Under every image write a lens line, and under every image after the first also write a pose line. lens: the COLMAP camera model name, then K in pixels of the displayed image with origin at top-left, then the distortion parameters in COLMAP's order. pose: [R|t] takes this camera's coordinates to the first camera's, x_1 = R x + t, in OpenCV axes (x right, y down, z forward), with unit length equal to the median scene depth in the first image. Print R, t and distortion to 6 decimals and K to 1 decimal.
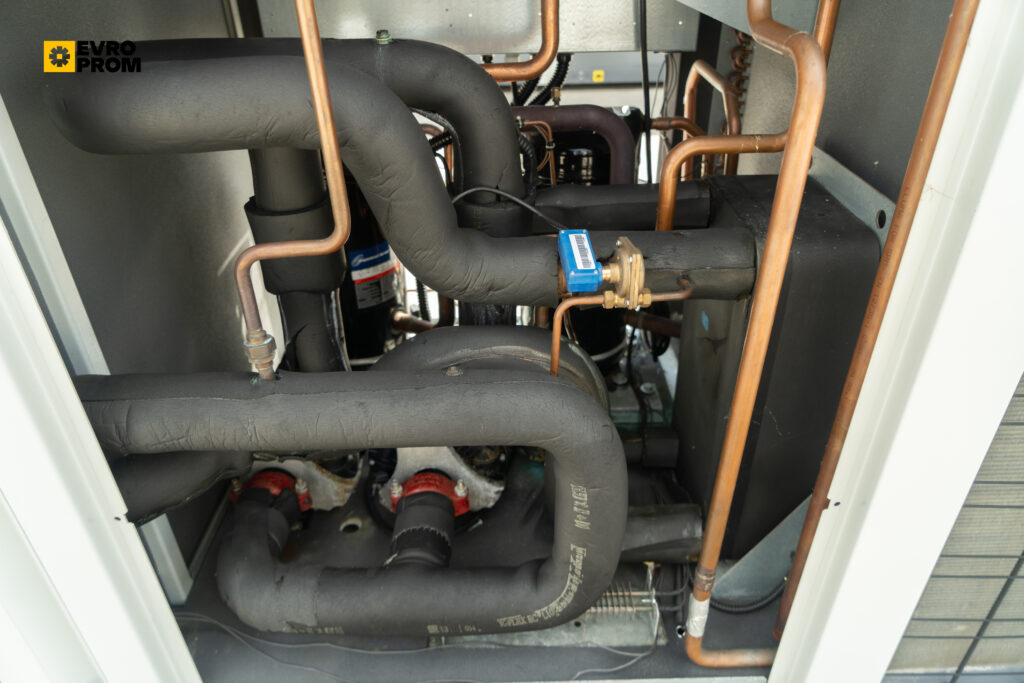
lens RADIAL K [[683.5, 0, 514.0], [0, 683.5, 337.9], [0, 0, 1]] dist [-0.011270, 0.001373]
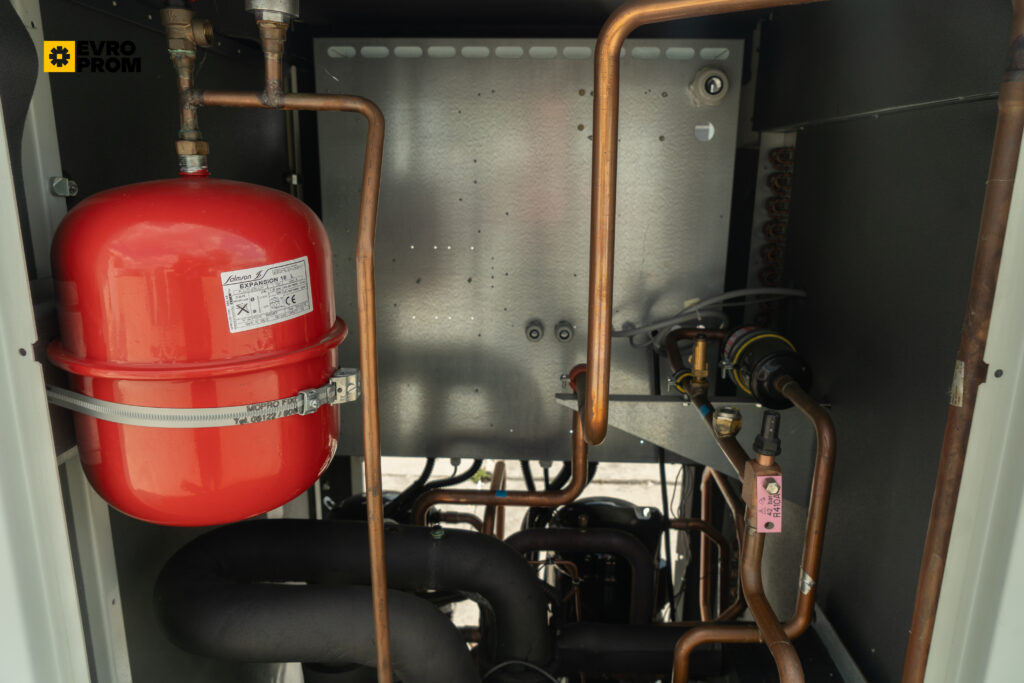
lens RADIAL K [[683.5, 0, 514.0], [0, 683.5, 337.9], [0, 0, 1]] dist [-0.011270, 0.001373]
pose [[0.998173, 0.029534, -0.052711, -0.000776], [-0.045538, 0.941107, -0.335027, -0.217323], [0.039712, 0.336815, 0.940733, -0.144836]]
